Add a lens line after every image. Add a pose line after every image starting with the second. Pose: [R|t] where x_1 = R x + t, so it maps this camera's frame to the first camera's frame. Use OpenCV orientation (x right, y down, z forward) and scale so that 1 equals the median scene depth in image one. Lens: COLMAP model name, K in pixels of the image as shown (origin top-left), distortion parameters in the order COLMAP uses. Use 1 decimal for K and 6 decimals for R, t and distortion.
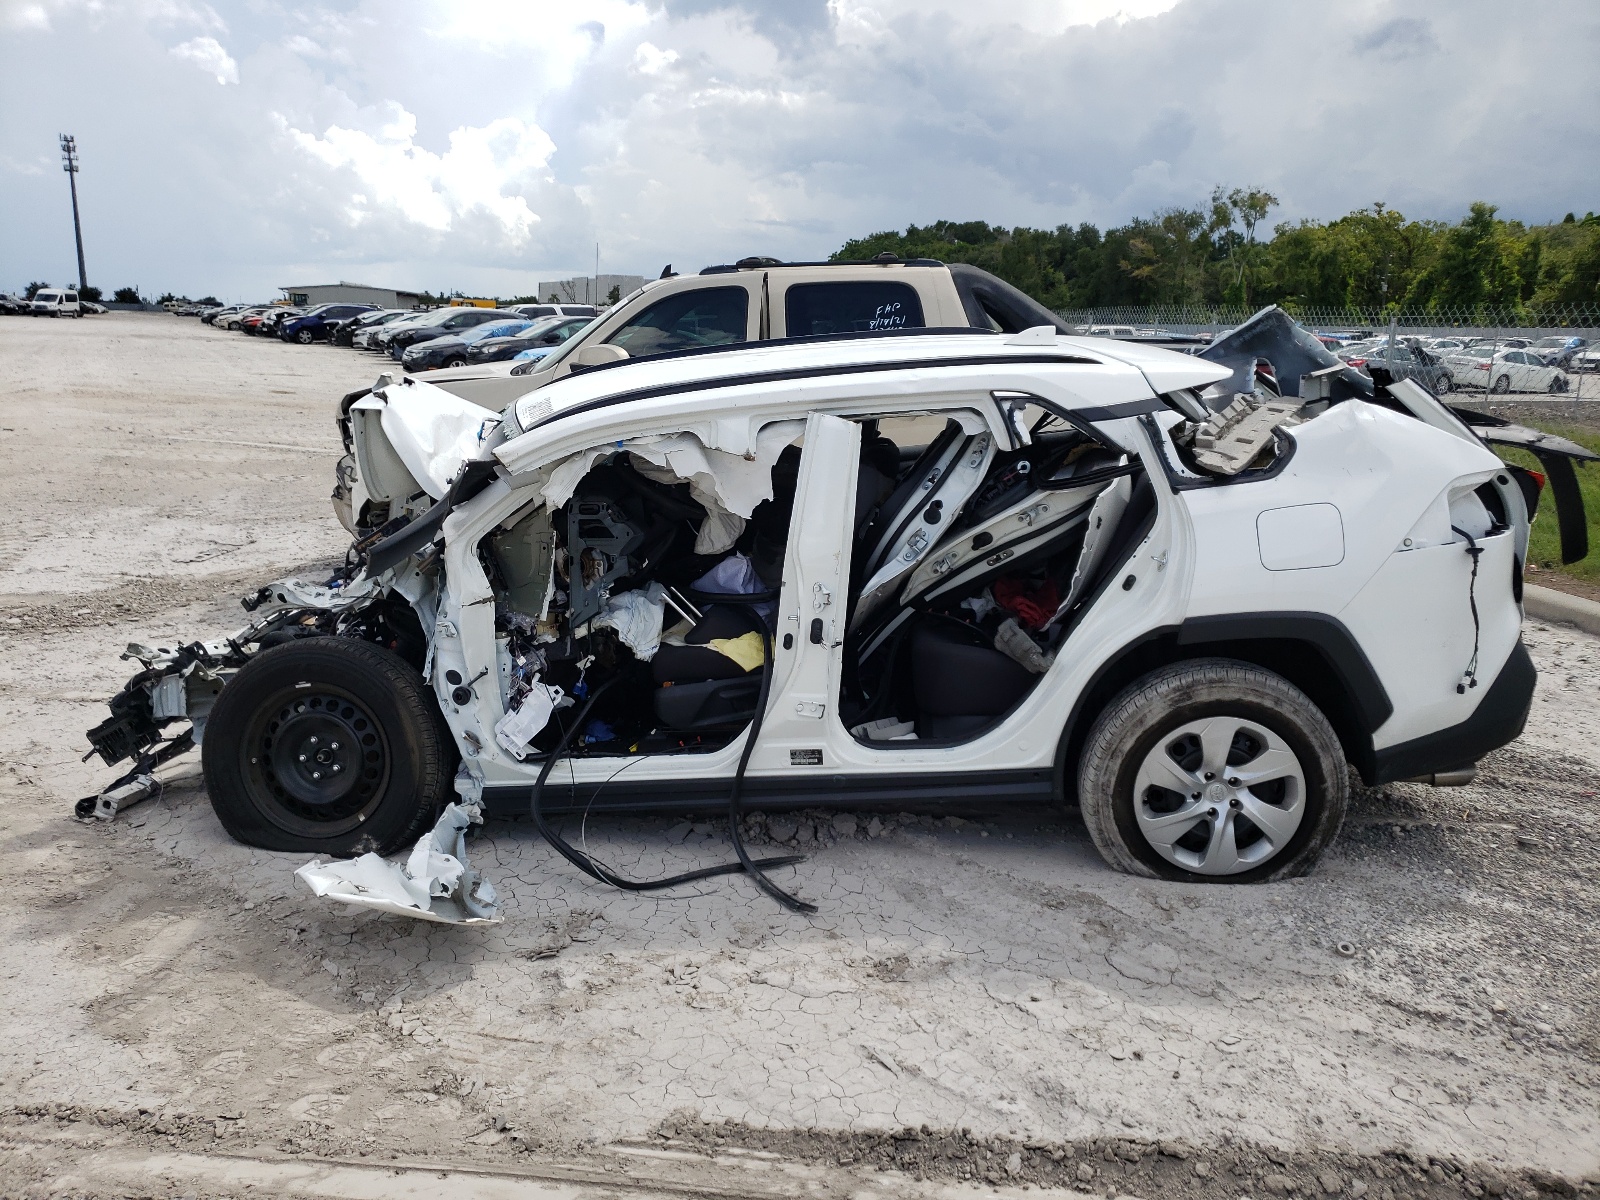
lens RADIAL K [[1242.4, 0, 797.5], [0, 1242.4, 603.8], [0, 0, 1]] dist [0.024233, -0.011093]
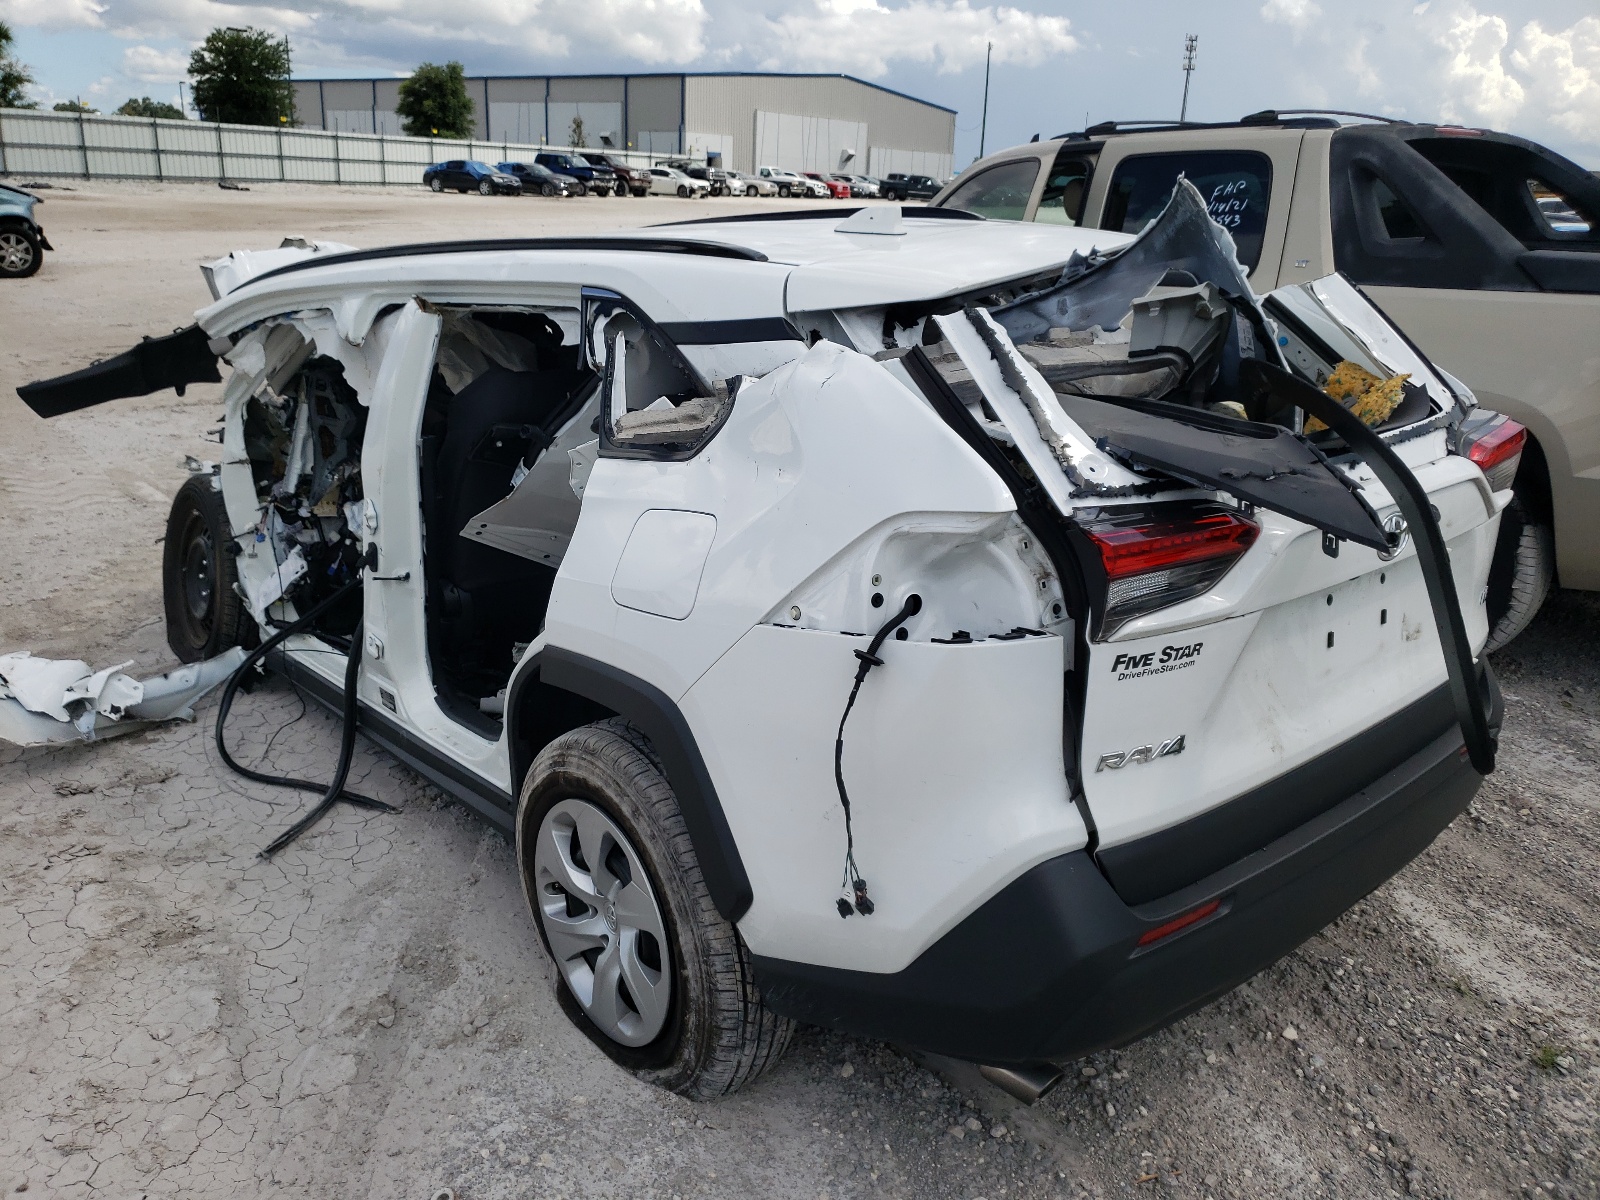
lens RADIAL K [[1242.4, 0, 797.0], [0, 1242.4, 606.2], [0, 0, 1]] dist [0.024233, -0.011093]
pose [[0.706476, 0.232504, -0.668456, 0.791310], [-0.178714, 0.972496, 0.149377, -0.122849], [0.684802, 0.013931, 0.728596, 0.568946]]
